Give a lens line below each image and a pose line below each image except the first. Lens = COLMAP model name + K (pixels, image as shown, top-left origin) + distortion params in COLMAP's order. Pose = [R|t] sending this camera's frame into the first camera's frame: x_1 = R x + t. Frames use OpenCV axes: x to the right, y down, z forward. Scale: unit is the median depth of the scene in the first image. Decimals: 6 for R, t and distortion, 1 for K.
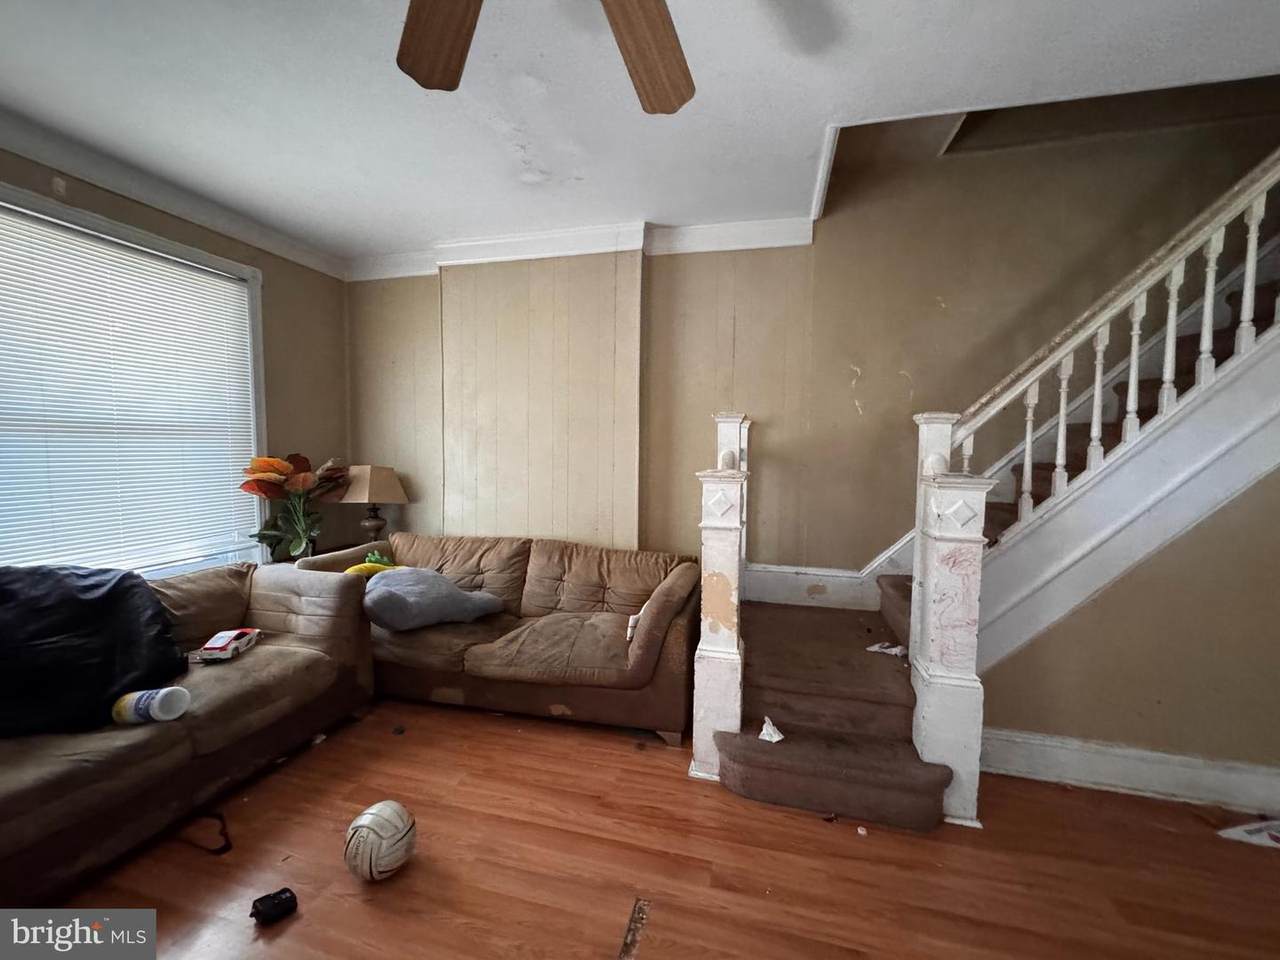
lens RADIAL K [[508.8, 0, 636.2], [0, 508.8, 479.8], [0, 0, 1]] dist [-0.002145, -0.000368]
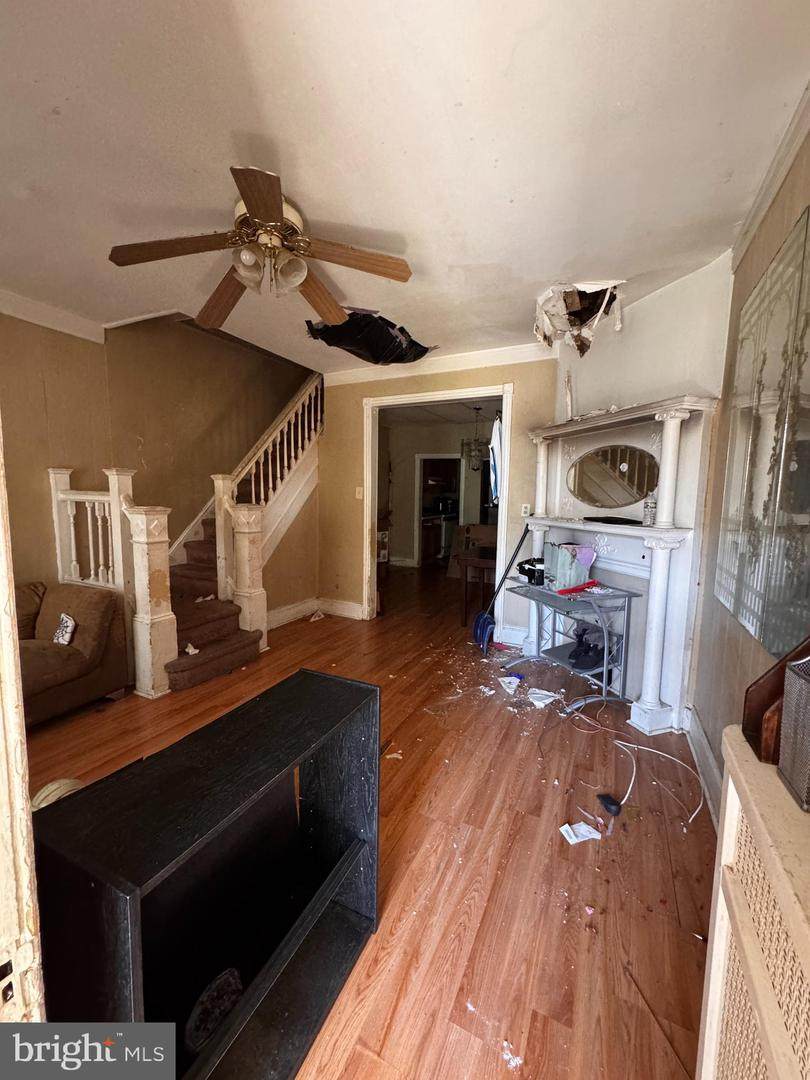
lens RADIAL K [[429.3, 0, 405.6], [0, 429.3, 538.0], [0, 0, 1]] dist [-0.002145, -0.000368]
pose [[0.191605, -0.110890, 0.975188, -1.074550], [0.045642, 0.993529, 0.104008, -0.027032], [-0.980410, 0.024581, 0.195426, -0.057016]]
